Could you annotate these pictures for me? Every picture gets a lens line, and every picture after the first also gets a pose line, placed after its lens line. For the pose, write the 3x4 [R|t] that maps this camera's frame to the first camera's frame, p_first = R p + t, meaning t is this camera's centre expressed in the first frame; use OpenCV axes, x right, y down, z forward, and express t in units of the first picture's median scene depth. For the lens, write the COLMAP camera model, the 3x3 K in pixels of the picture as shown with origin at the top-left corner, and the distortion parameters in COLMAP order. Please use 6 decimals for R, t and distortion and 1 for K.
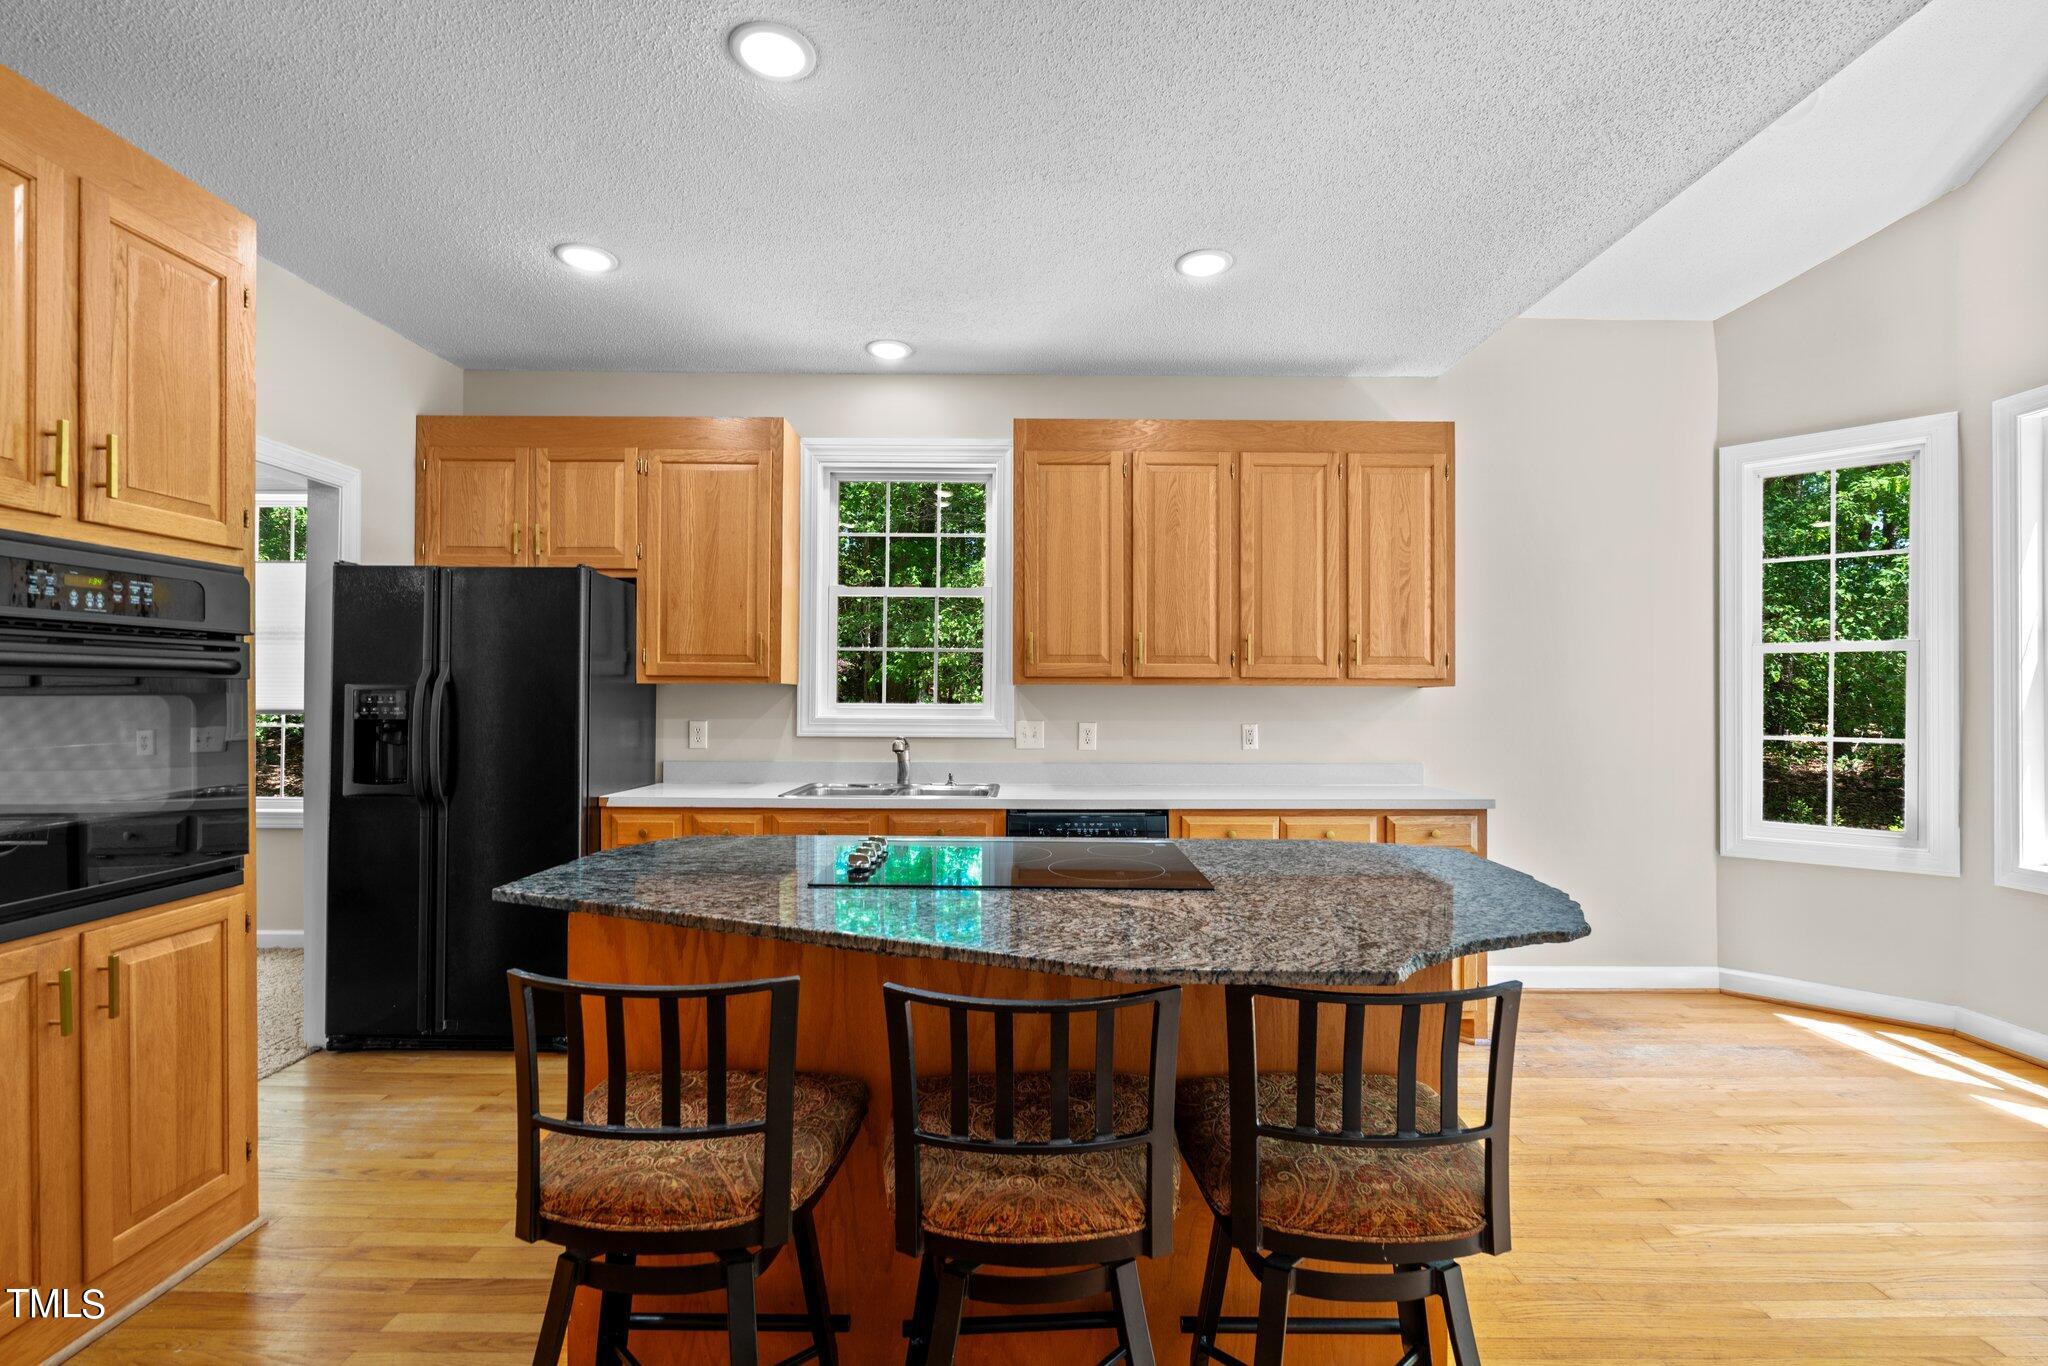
lens RADIAL K [[899.6, 0, 1030.9], [0, 899.6, 695.9], [0, 0, 1]] dist [-0.010495, 0.002059]
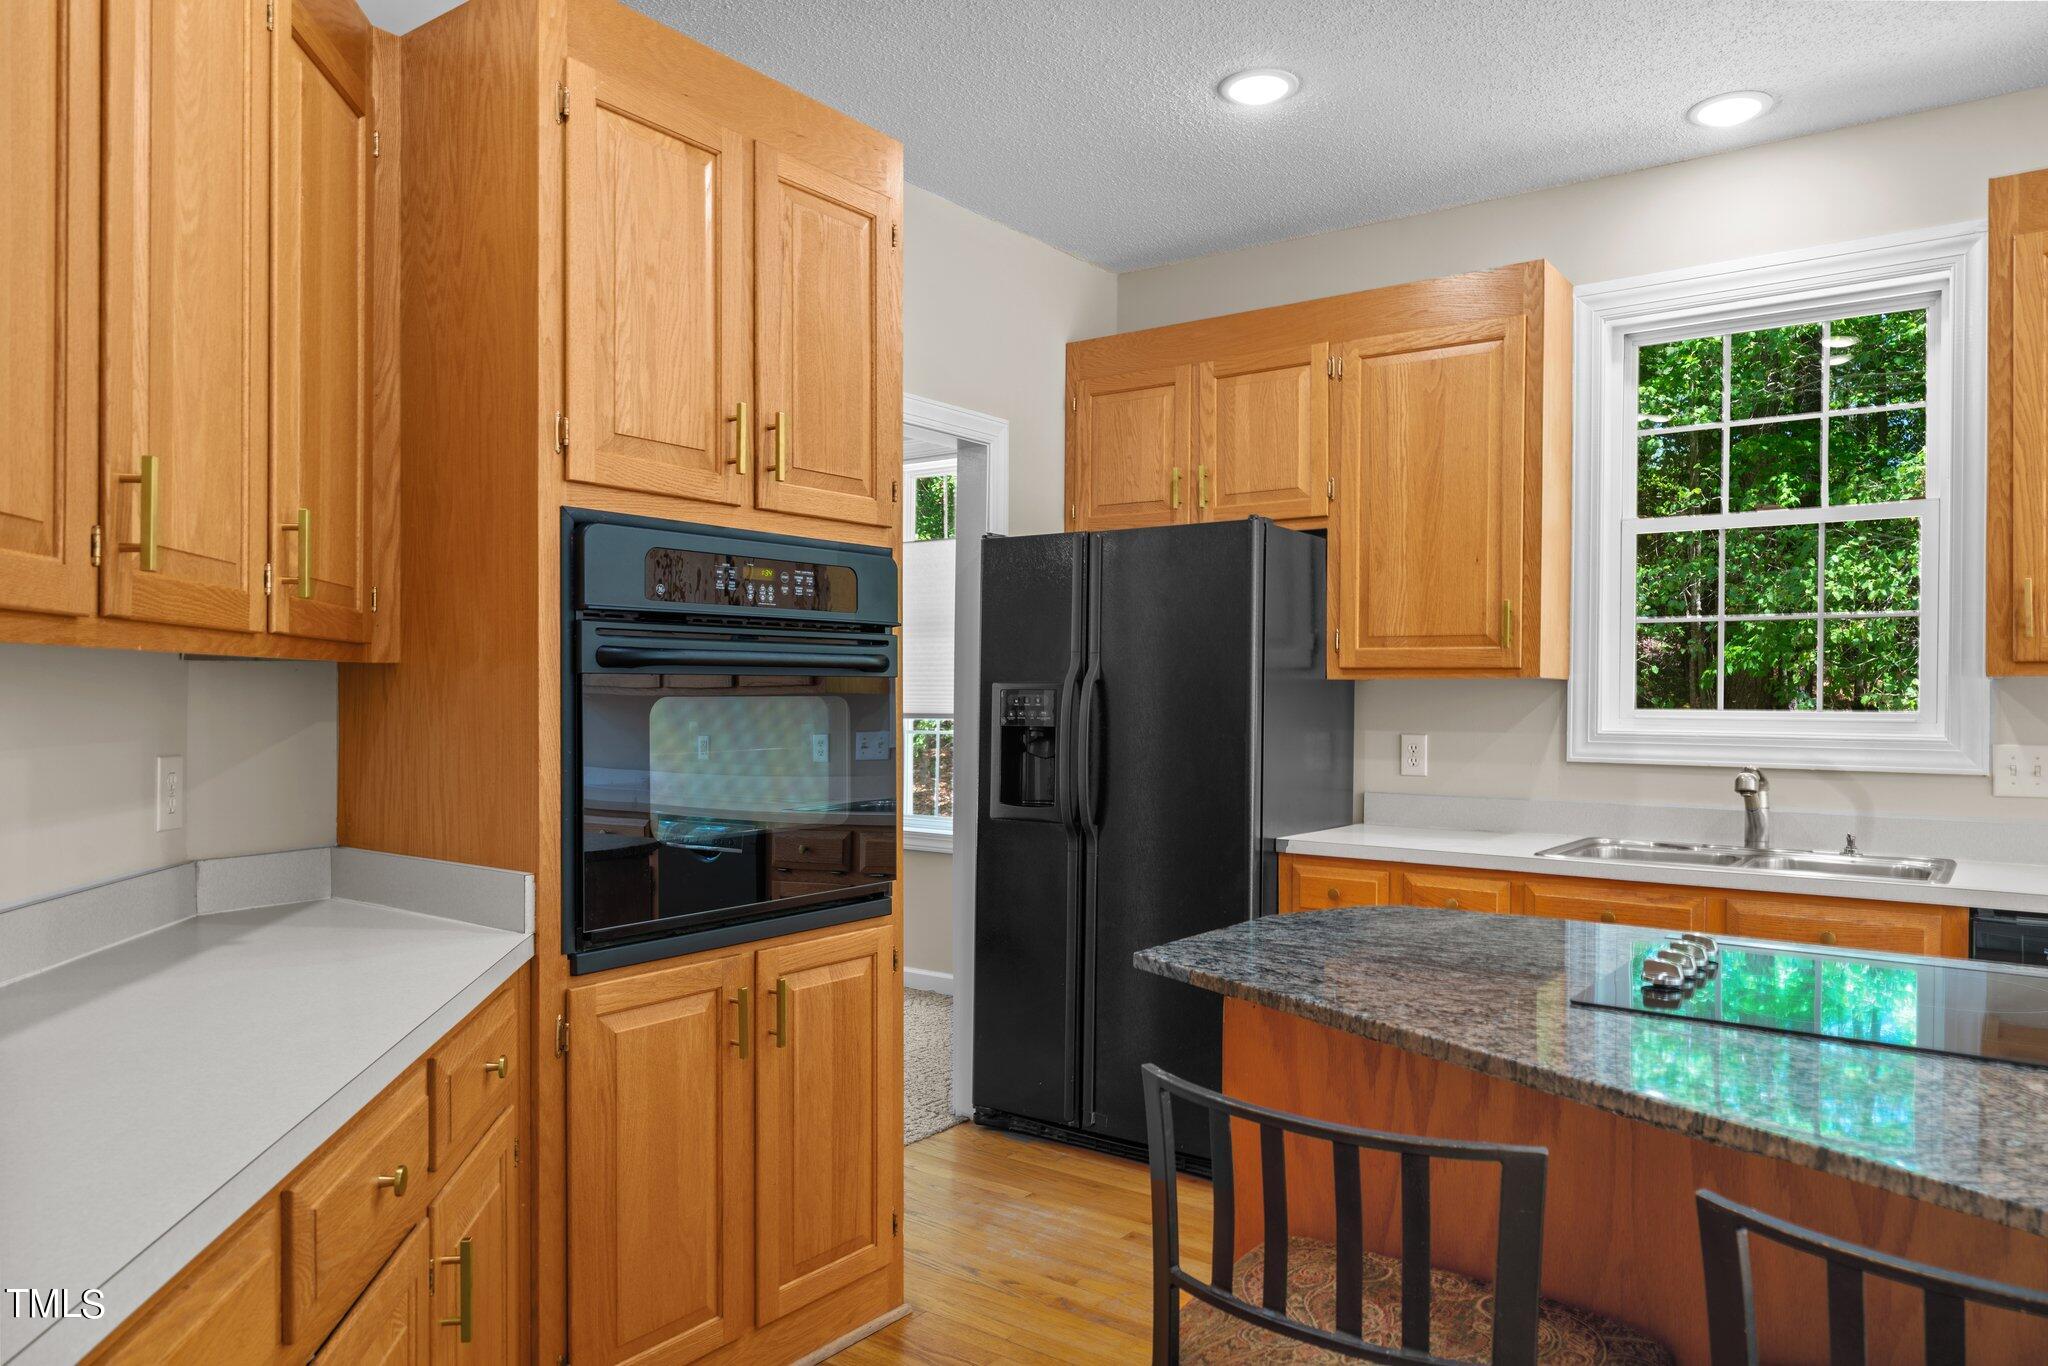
lens RADIAL K [[1354.9, 0, 1036.0], [0, 1354.9, 699.2], [0, 0, 1]] dist [0.000574, 0.001225]
pose [[0.803758, 0.001769, -0.594954, 0.009755], [-0.000951, 0.999998, 0.001688, 0.000073], [0.594956, -0.000790, 0.803758, 0.024278]]
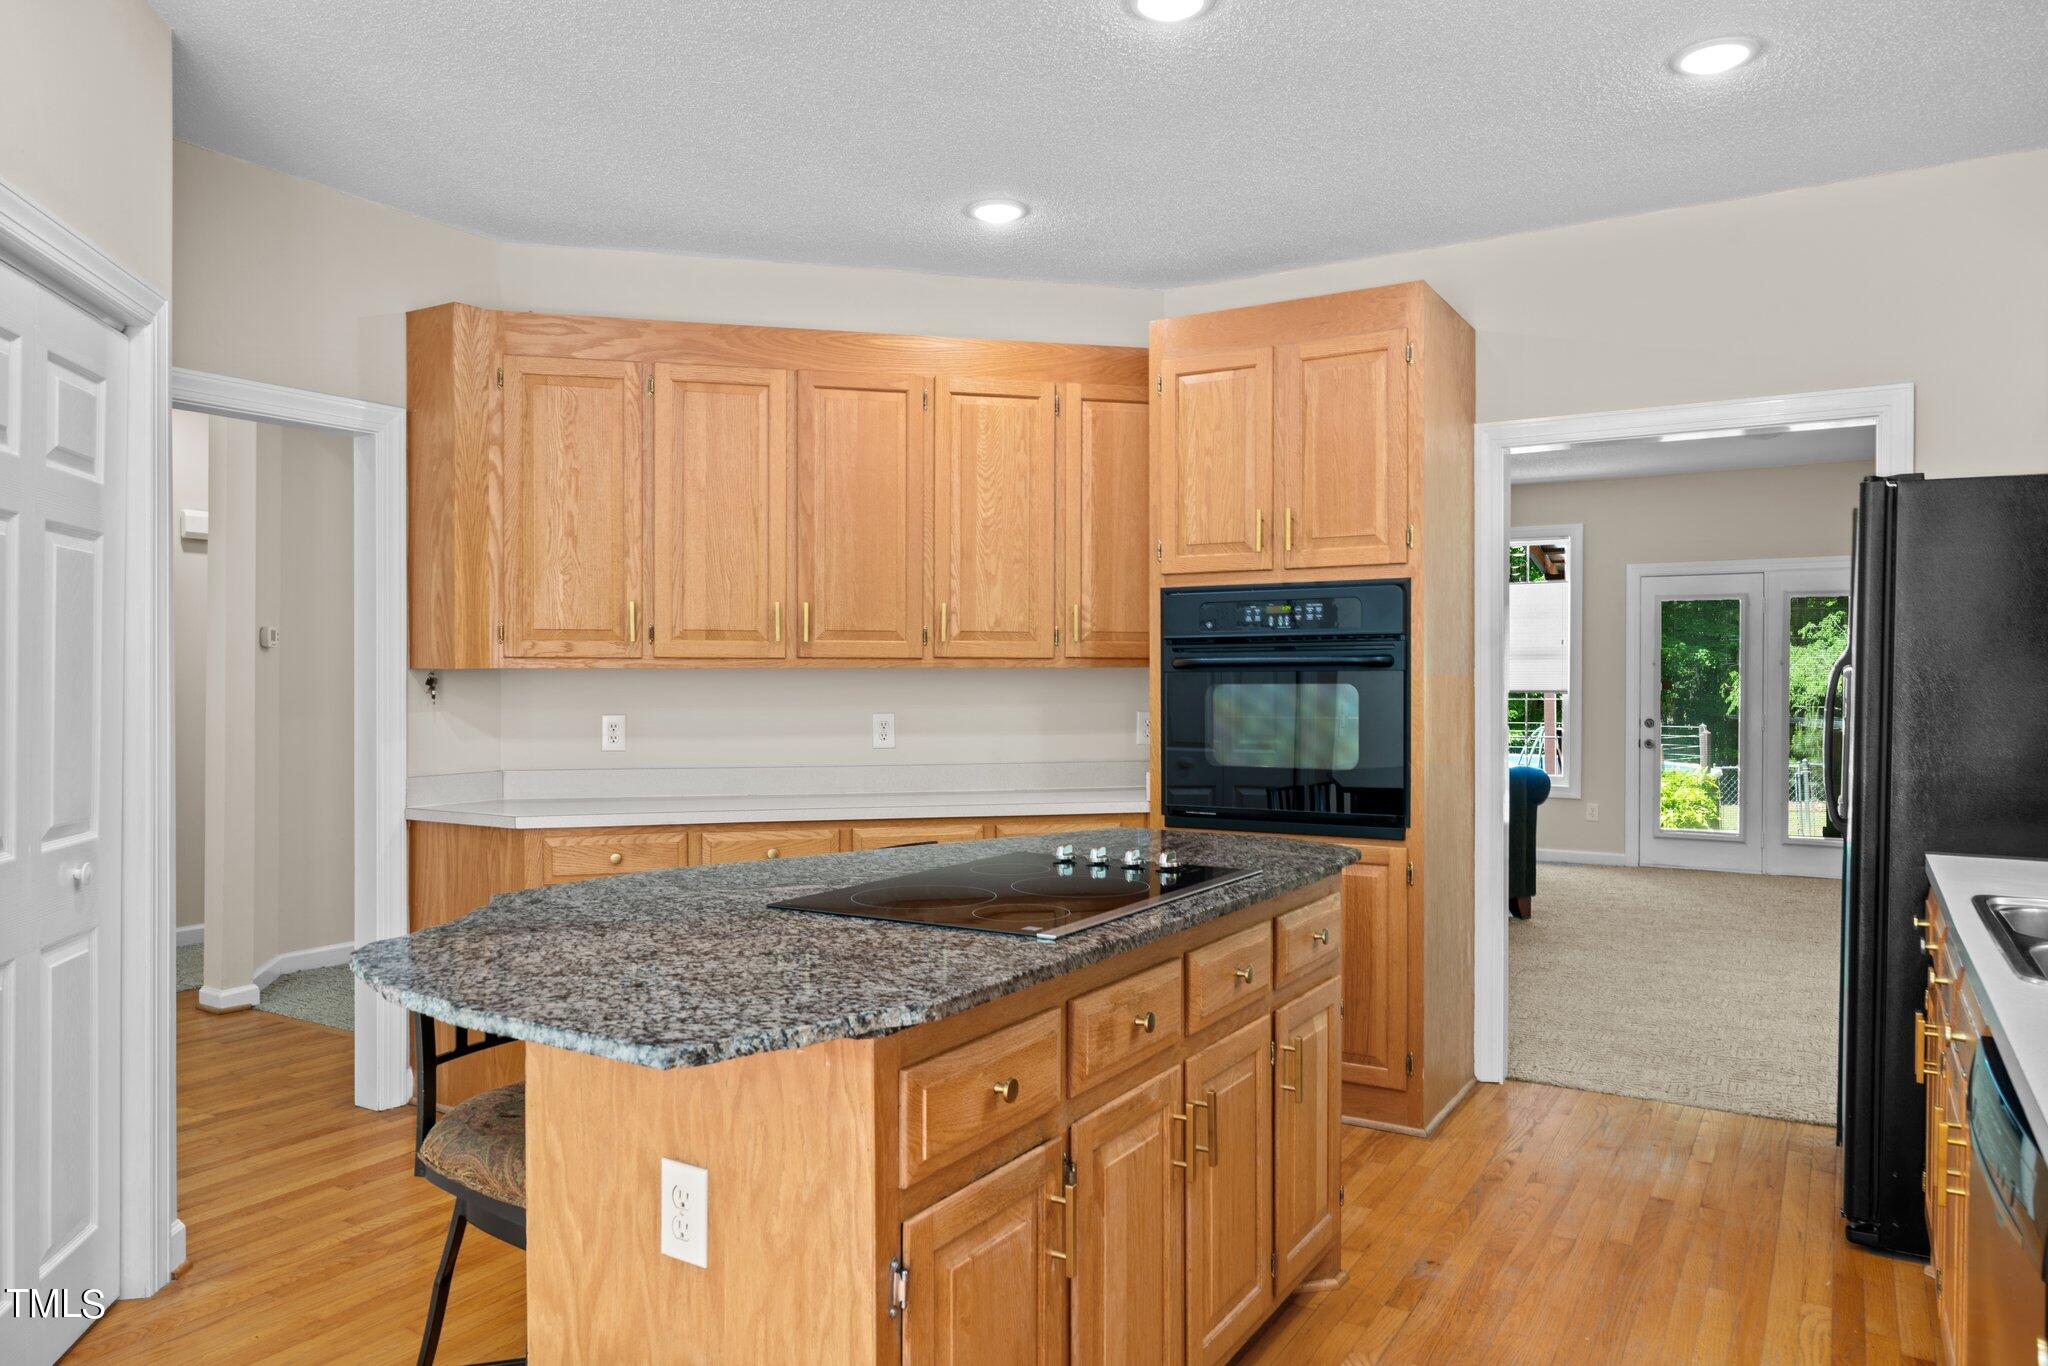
lens RADIAL K [[1354.9, 0, 1037.2], [0, 1354.9, 690.8], [0, 0, 1]] dist [0.000574, 0.001225]
pose [[-0.514345, 0.002167, -0.857581, 0.813115], [-0.003102, 0.999986, 0.004387, 0.002013], [0.857578, 0.004916, -0.514331, 1.305502]]
